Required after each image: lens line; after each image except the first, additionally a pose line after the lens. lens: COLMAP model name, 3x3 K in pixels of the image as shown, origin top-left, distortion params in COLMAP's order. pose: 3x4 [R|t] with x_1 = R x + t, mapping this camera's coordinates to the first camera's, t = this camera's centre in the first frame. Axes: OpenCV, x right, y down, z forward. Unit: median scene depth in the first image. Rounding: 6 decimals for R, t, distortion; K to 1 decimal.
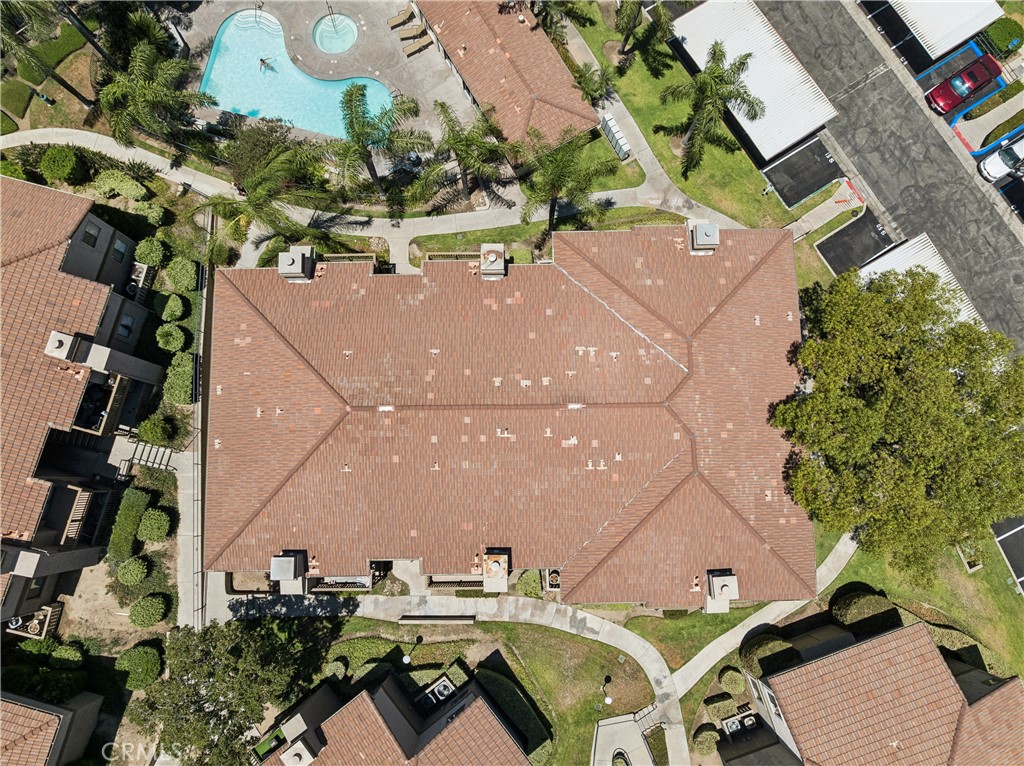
lens RADIAL K [[713.8, 0, 509.6], [0, 713.8, 385.2], [0, 0, 1]] dist [-0.033897, 0.001353]
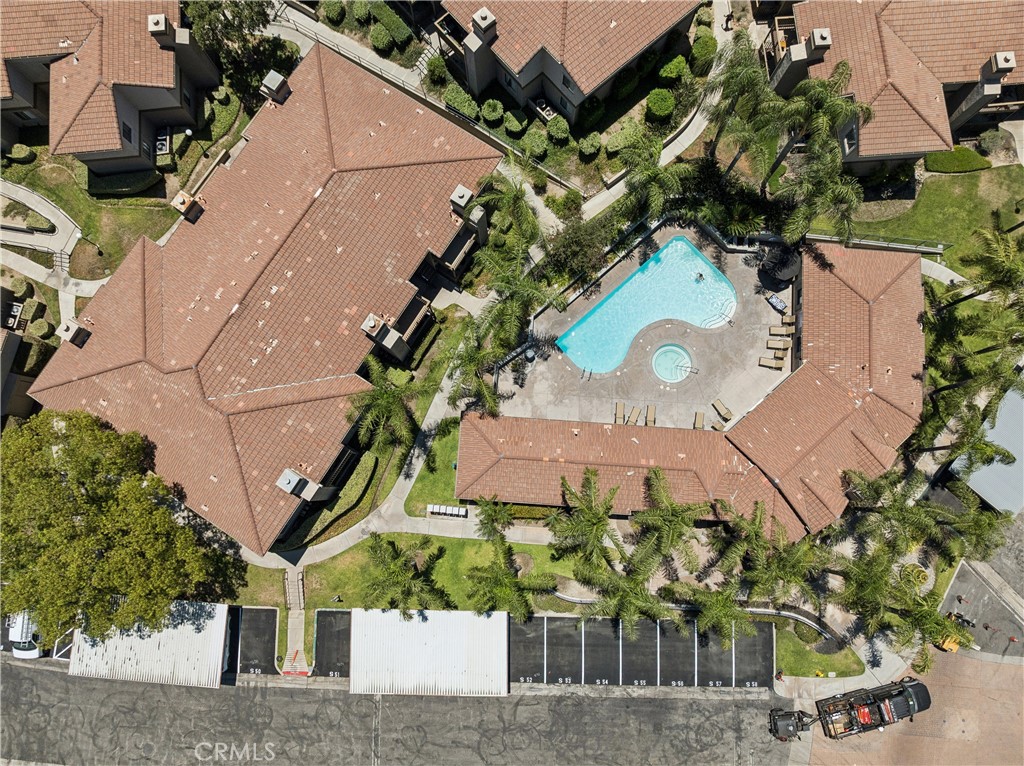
lens RADIAL K [[713.8, 0, 514.3], [0, 713.8, 388.0], [0, 0, 1]] dist [-0.033897, 0.001353]
pose [[-0.554555, 0.824724, -0.110899, 0.062251], [-0.824760, -0.527012, 0.205013, -0.635898], [0.110634, 0.205156, 0.972456, -0.154435]]
